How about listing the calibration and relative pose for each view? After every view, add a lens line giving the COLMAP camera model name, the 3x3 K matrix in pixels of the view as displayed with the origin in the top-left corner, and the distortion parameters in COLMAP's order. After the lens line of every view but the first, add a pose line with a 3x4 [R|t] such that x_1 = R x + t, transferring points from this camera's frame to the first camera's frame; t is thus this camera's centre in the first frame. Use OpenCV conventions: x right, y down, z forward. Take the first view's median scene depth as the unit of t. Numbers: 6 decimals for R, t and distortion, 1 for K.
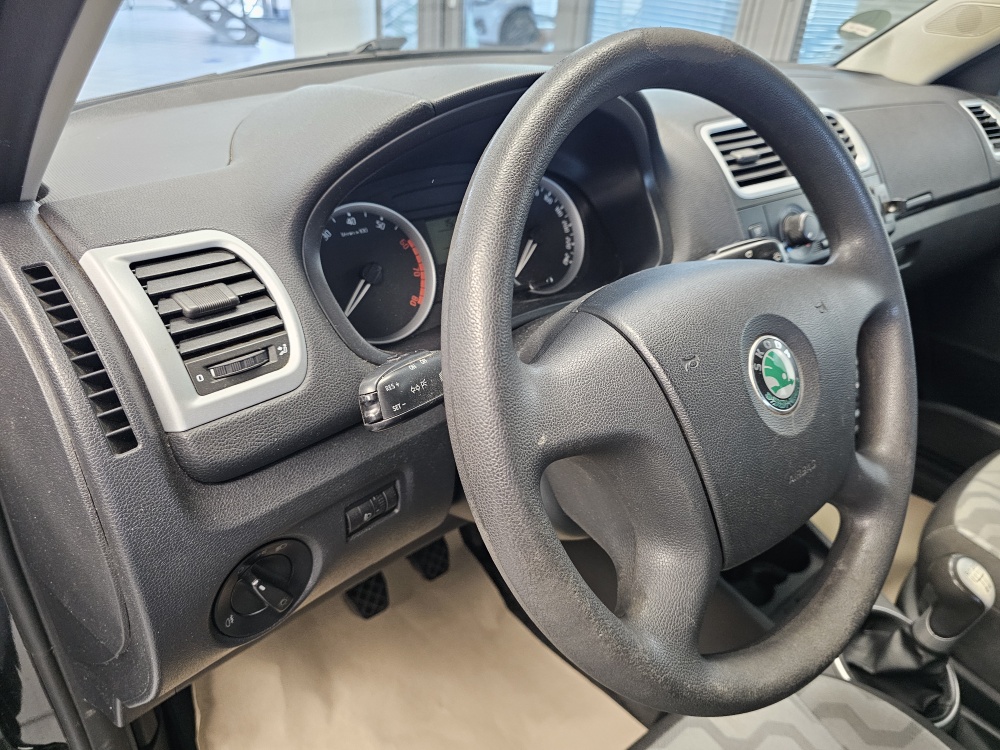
lens RADIAL K [[664.2, 0, 497.2], [0, 664.2, 381.4], [0, 0, 1]] dist [0.043910, -0.049211]
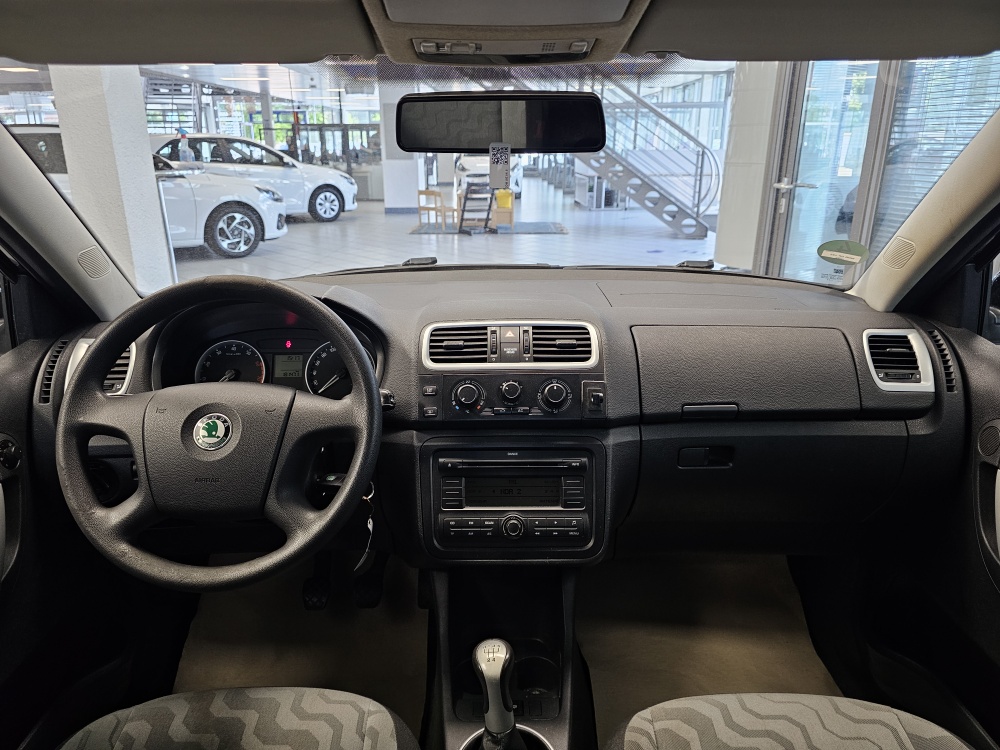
lens RADIAL K [[664.2, 0, 501.7], [0, 664.2, 380.0], [0, 0, 1]] dist [0.043910, -0.049211]
pose [[0.776720, 0.141934, -0.613646, 1.614618], [-0.289038, 0.945956, -0.147051, -0.080727], [0.559610, 0.291584, 0.775767, -0.103369]]
